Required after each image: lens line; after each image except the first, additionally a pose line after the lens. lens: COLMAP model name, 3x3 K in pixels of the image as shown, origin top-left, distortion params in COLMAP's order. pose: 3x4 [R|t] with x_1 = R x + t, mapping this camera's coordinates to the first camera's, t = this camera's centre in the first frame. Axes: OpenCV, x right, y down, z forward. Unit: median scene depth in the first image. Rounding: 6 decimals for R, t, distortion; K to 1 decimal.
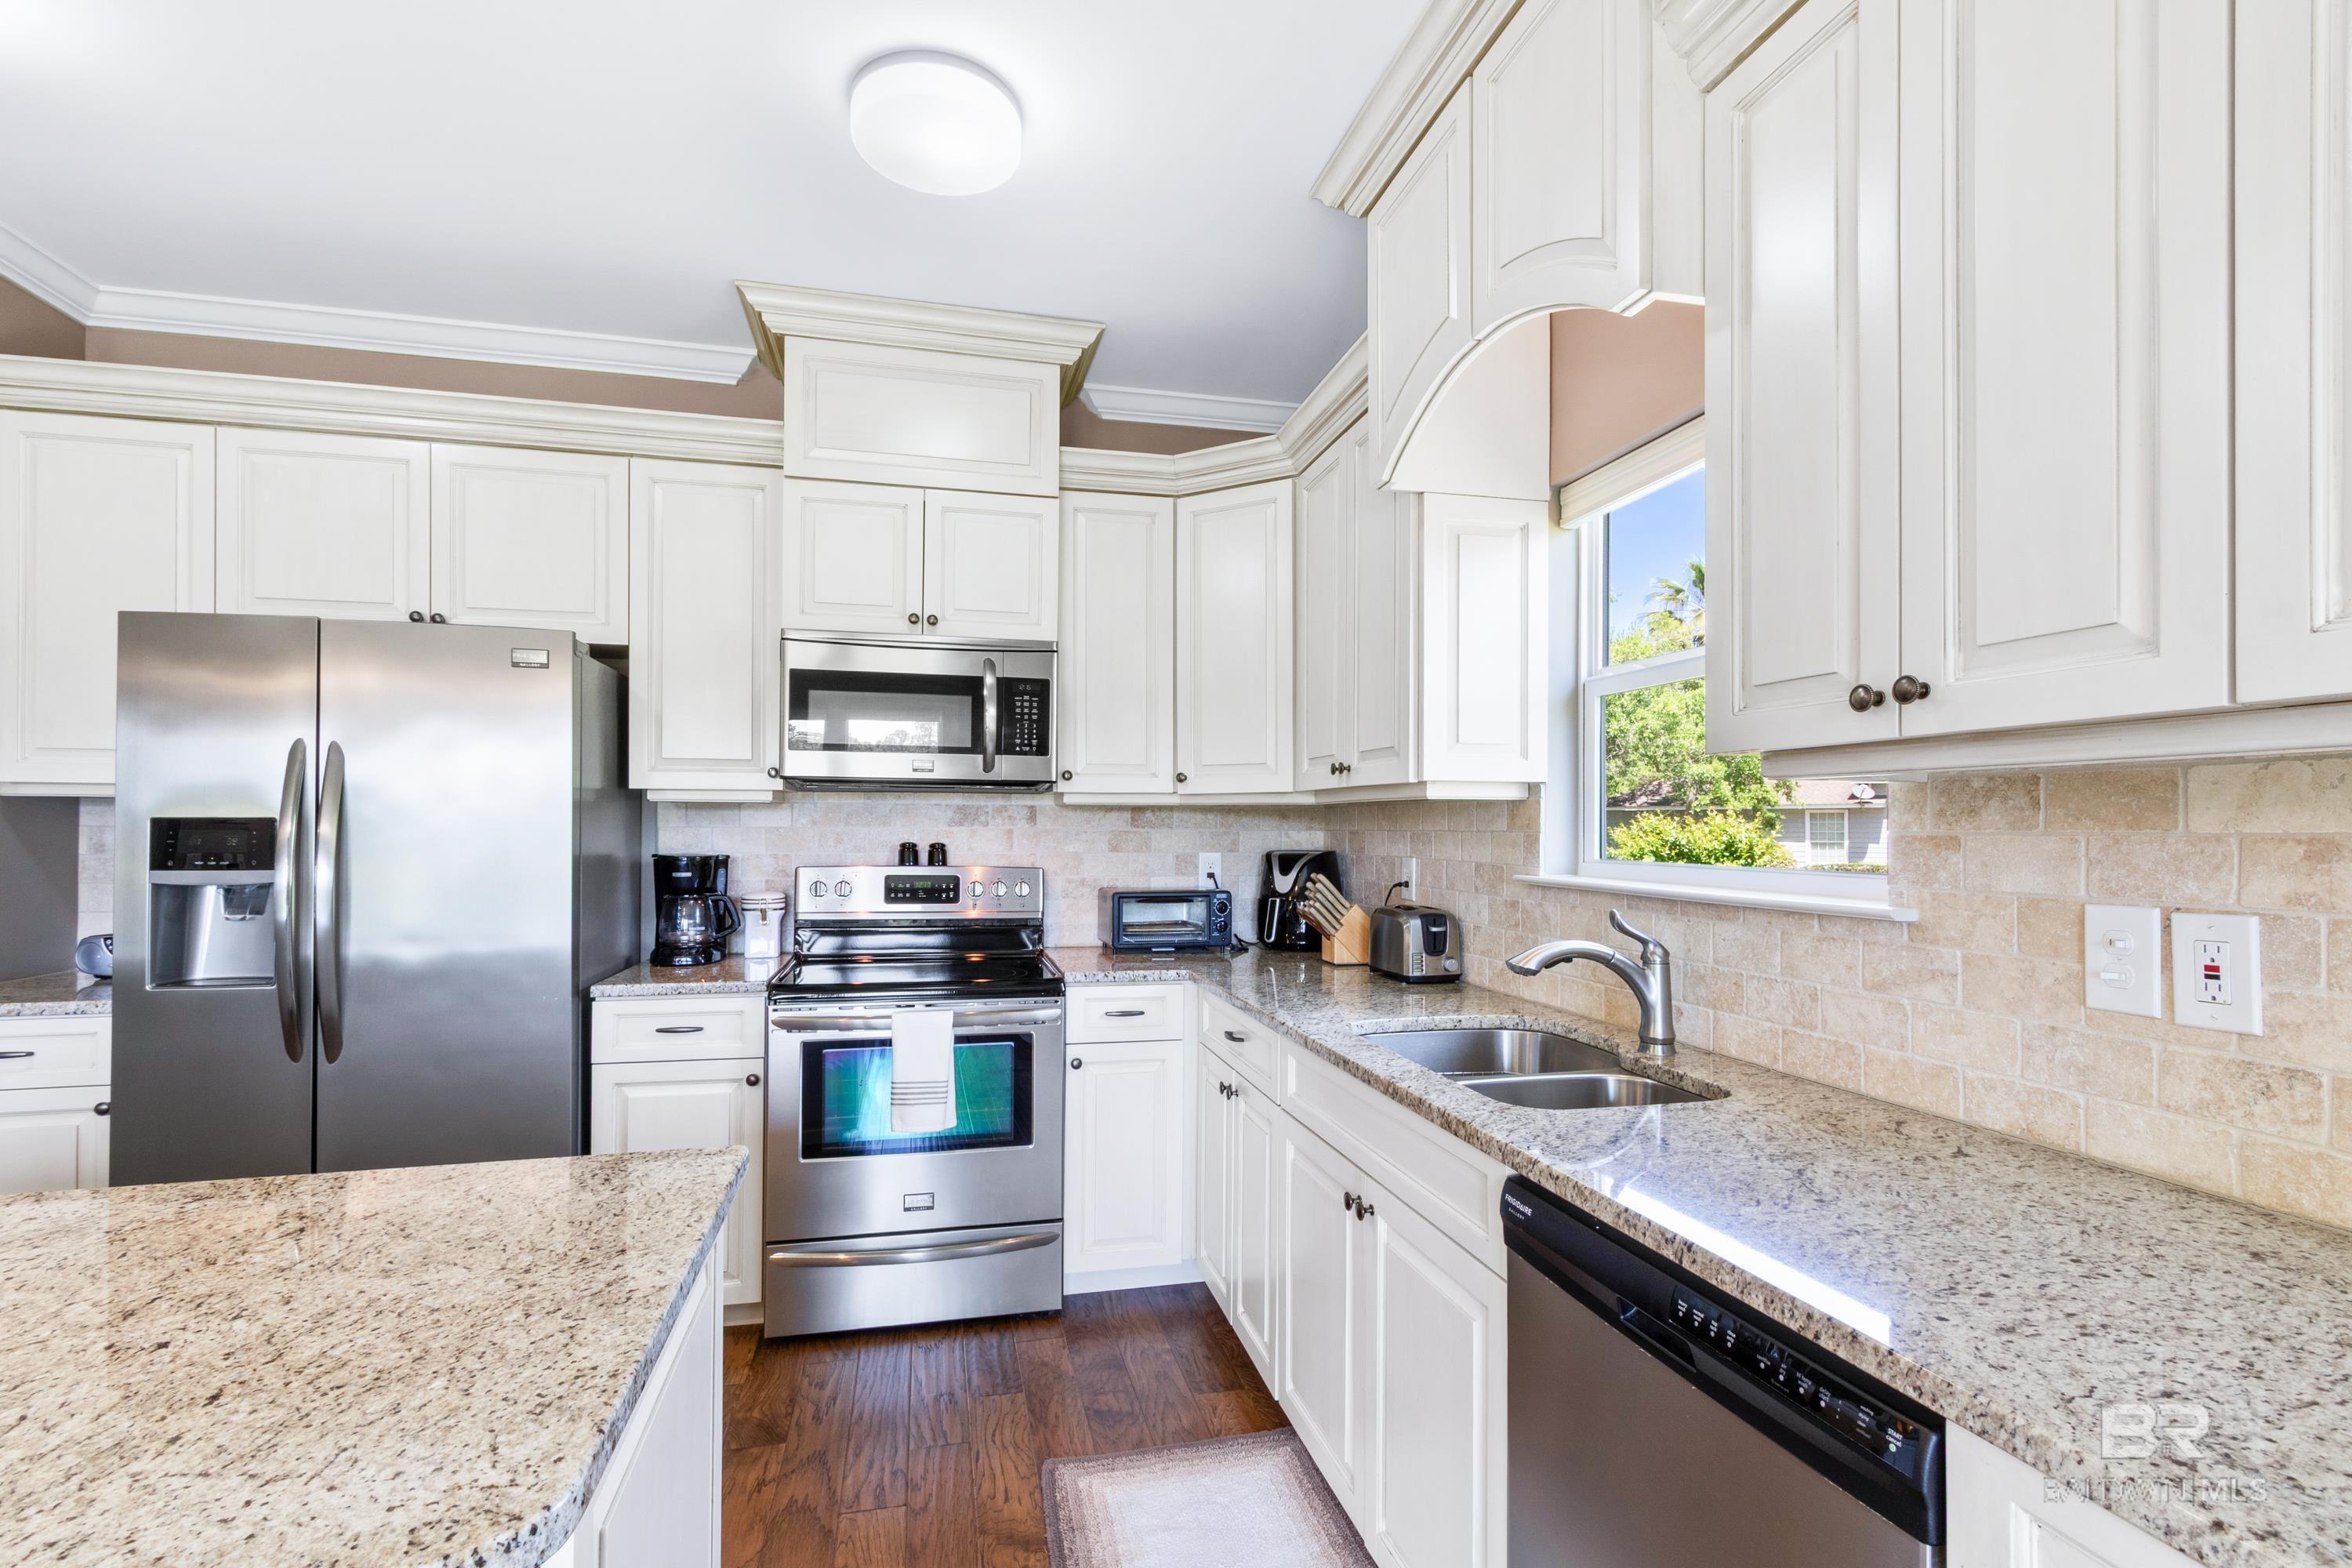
lens RADIAL K [[1077.5, 0, 1171.3], [0, 1077.5, 819.5], [0, 0, 1]] dist [0.007963, -0.001539]
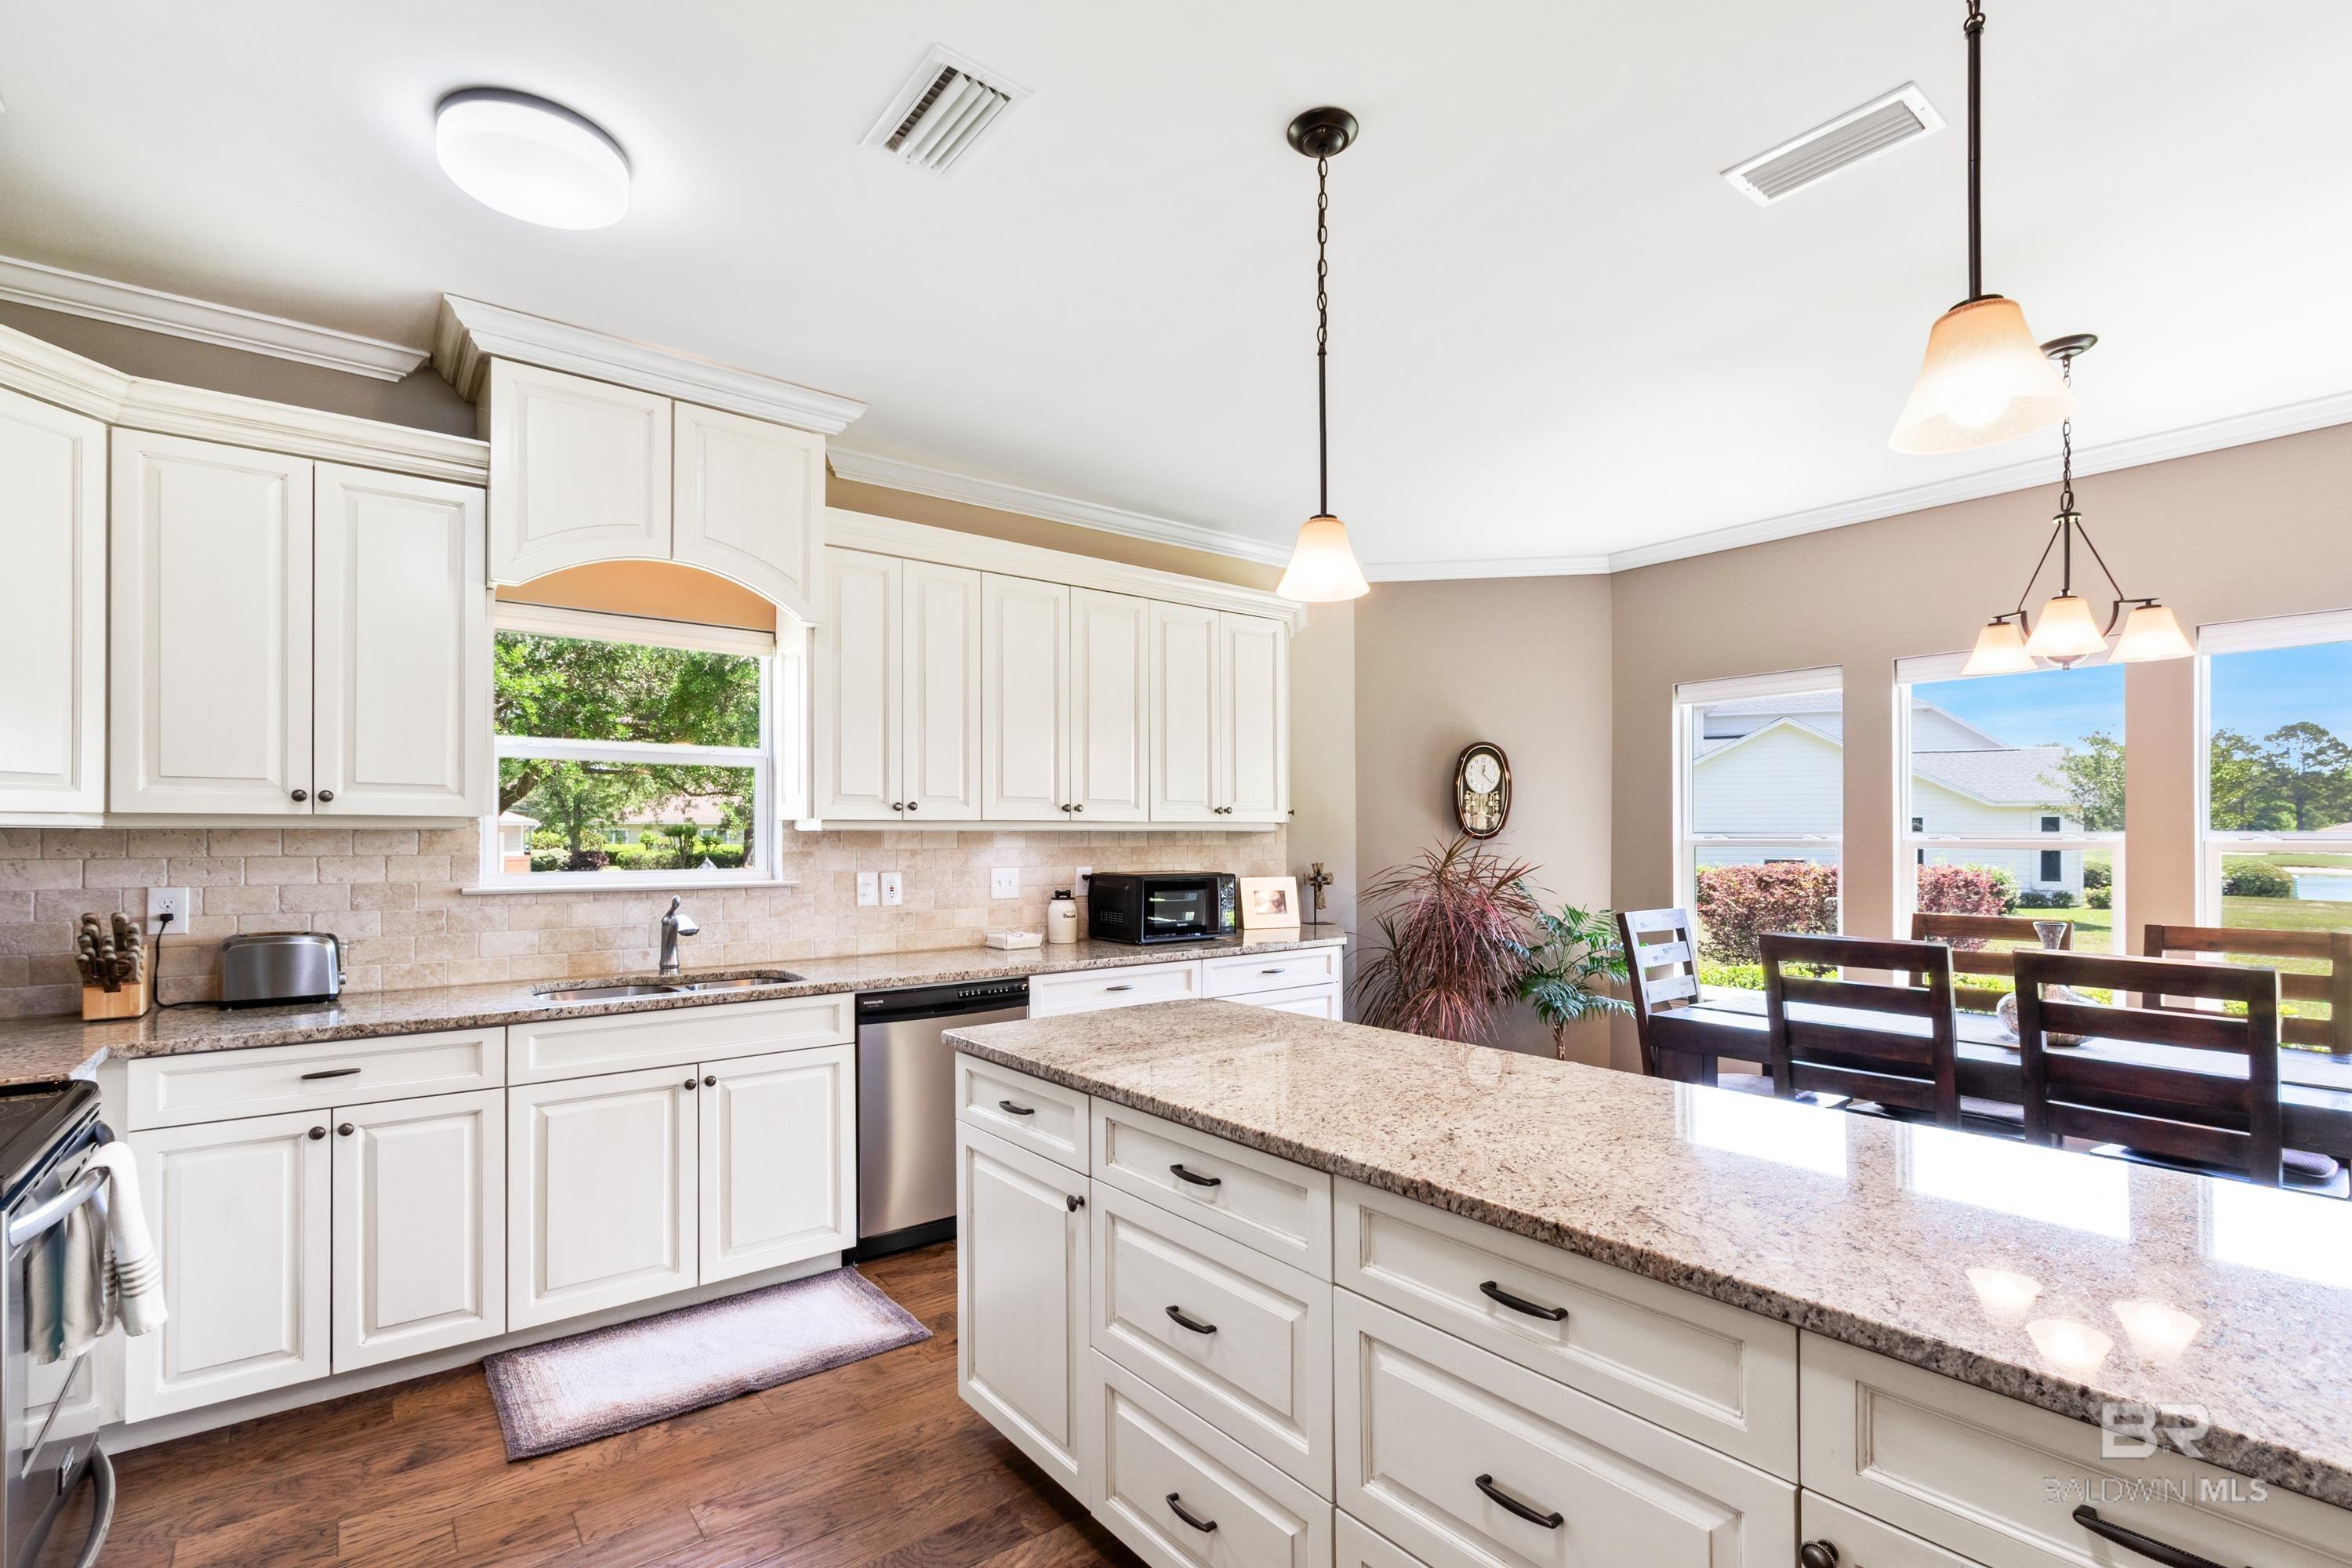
lens RADIAL K [[1077.5, 0, 1171.2], [0, 1077.5, 825.6], [0, 0, 1]] dist [0.007963, -0.001539]
pose [[-0.418860, 0.002793, 0.908047, -1.220687], [-0.008531, 0.999939, -0.007011, -0.022115], [-0.908011, -0.010683, -0.418810, 0.782009]]
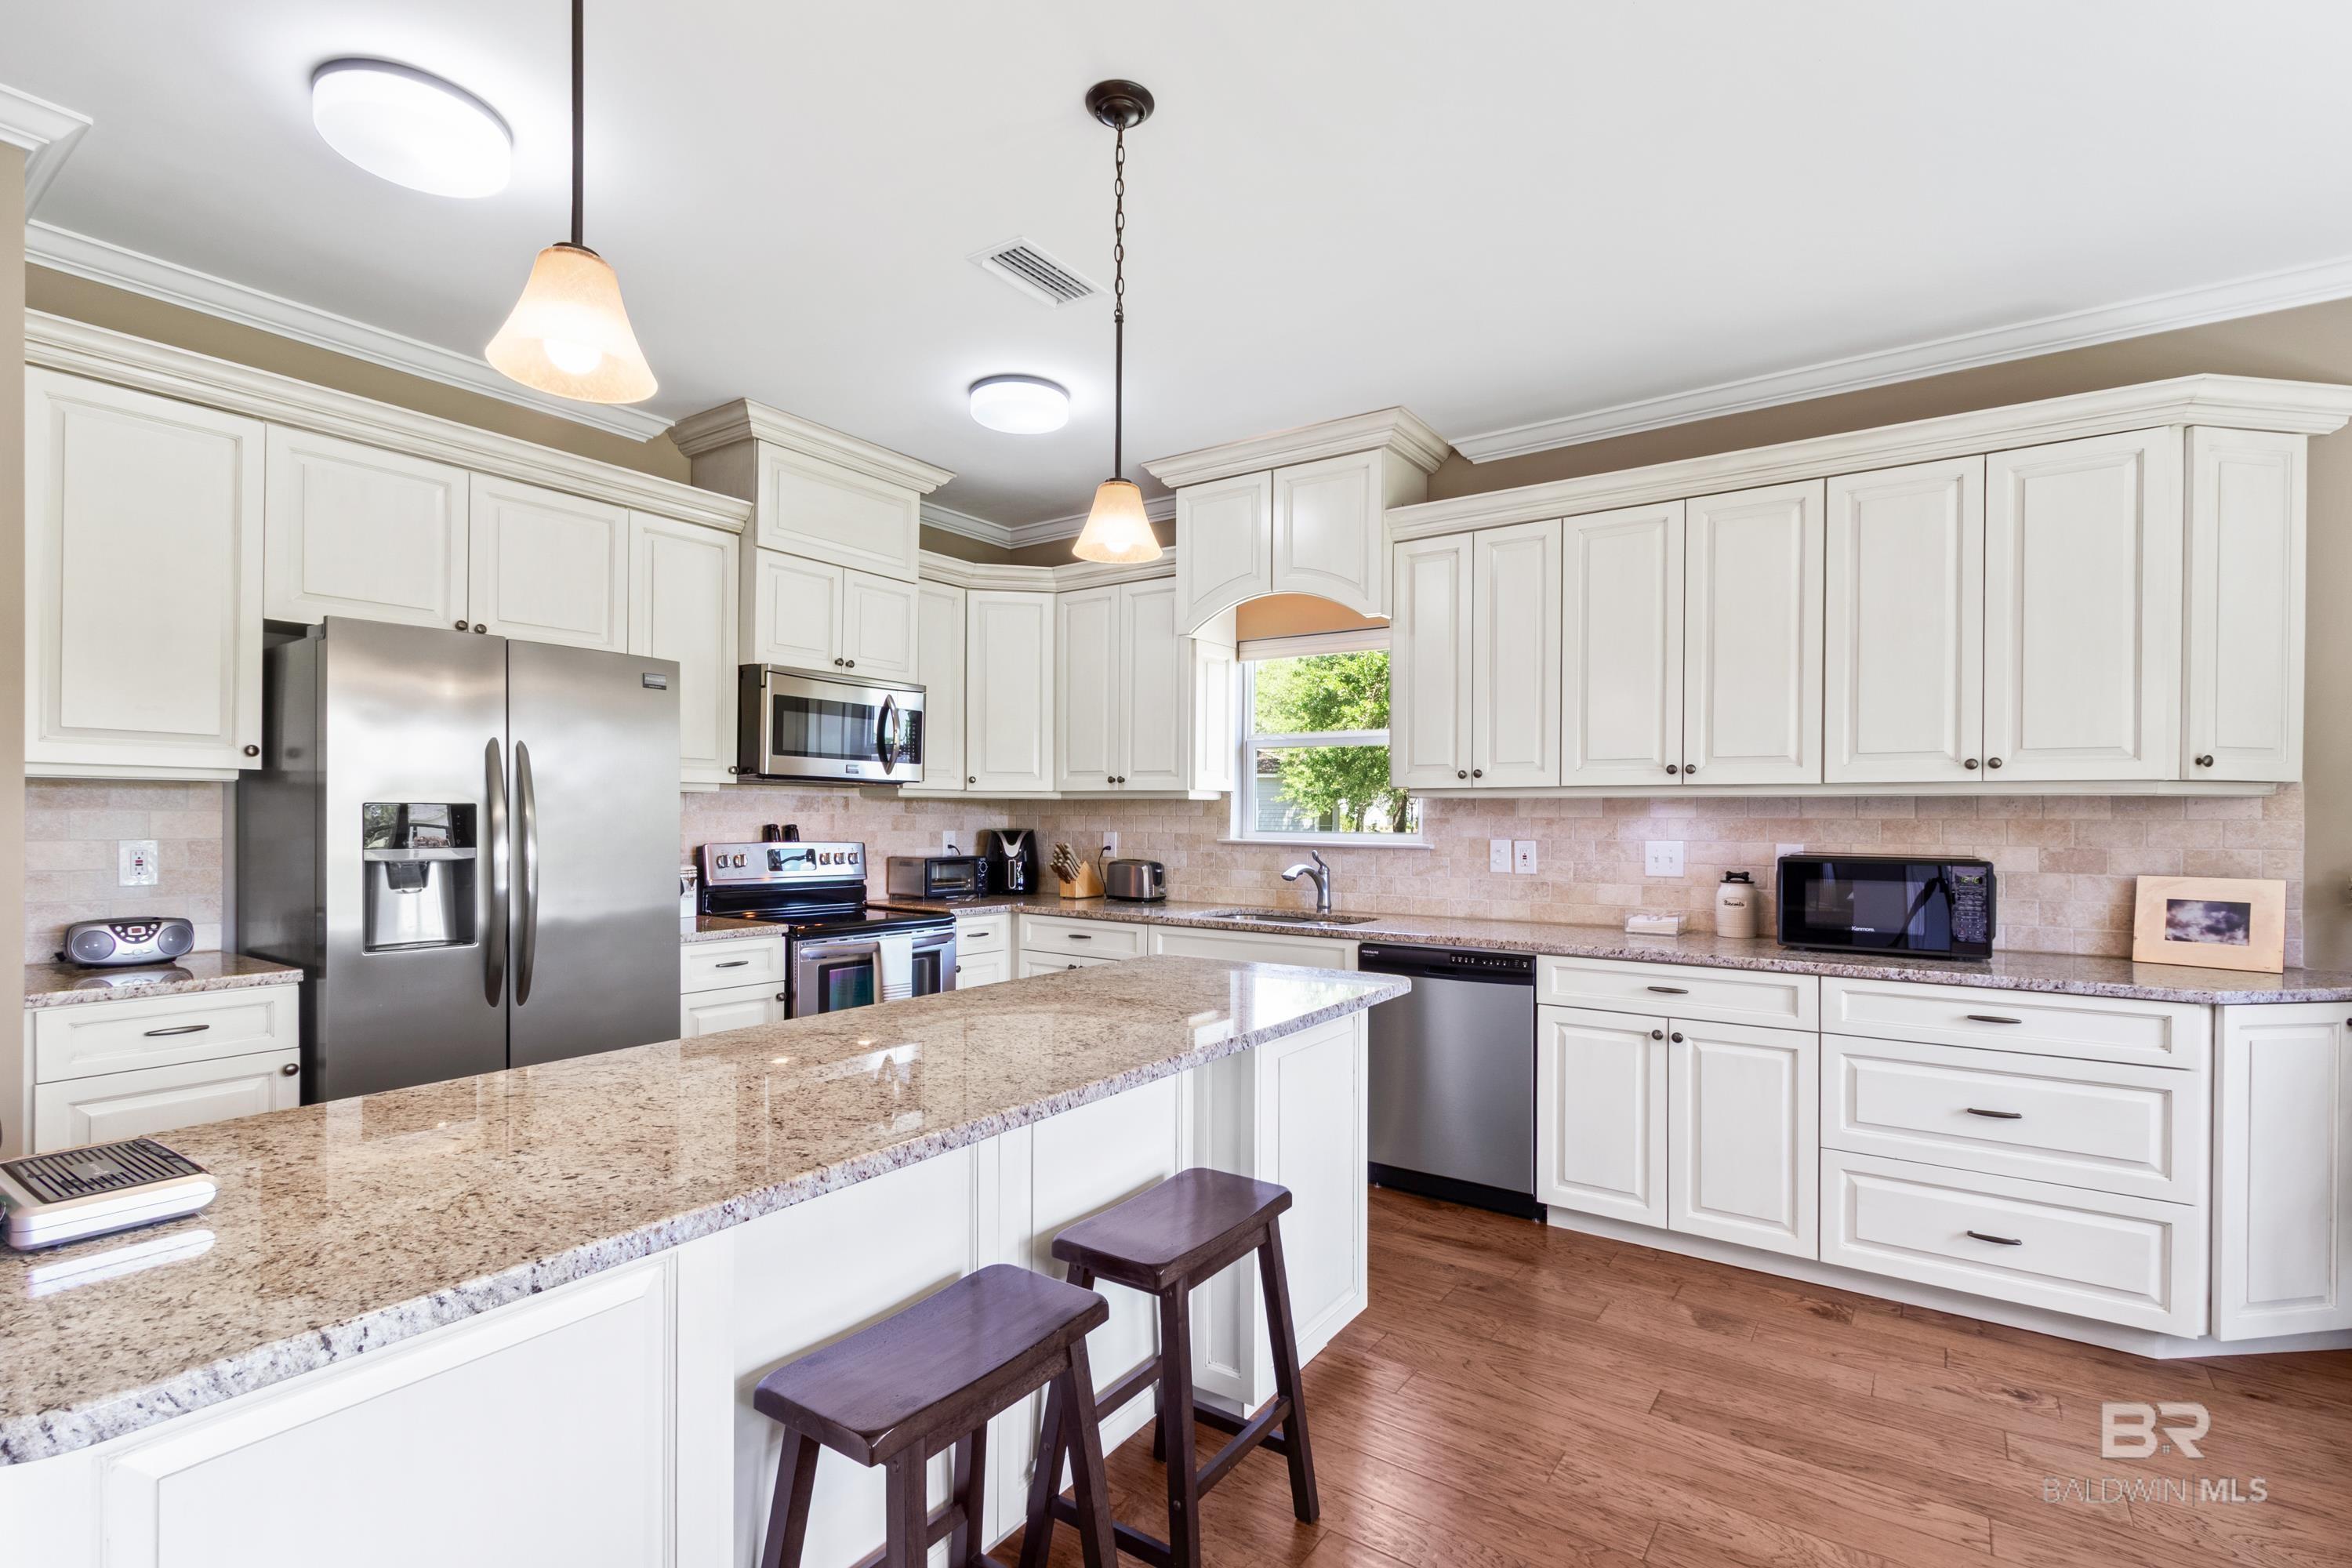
lens RADIAL K [[1077.5, 0, 1176.6], [0, 1077.5, 816.2], [0, 0, 1]] dist [0.007963, -0.001539]
pose [[0.745775, 0.001080, 0.666197, -1.033569], [-0.008792, 0.999928, 0.008222, -0.004601], [-0.666139, -0.011989, 0.745731, -0.394972]]
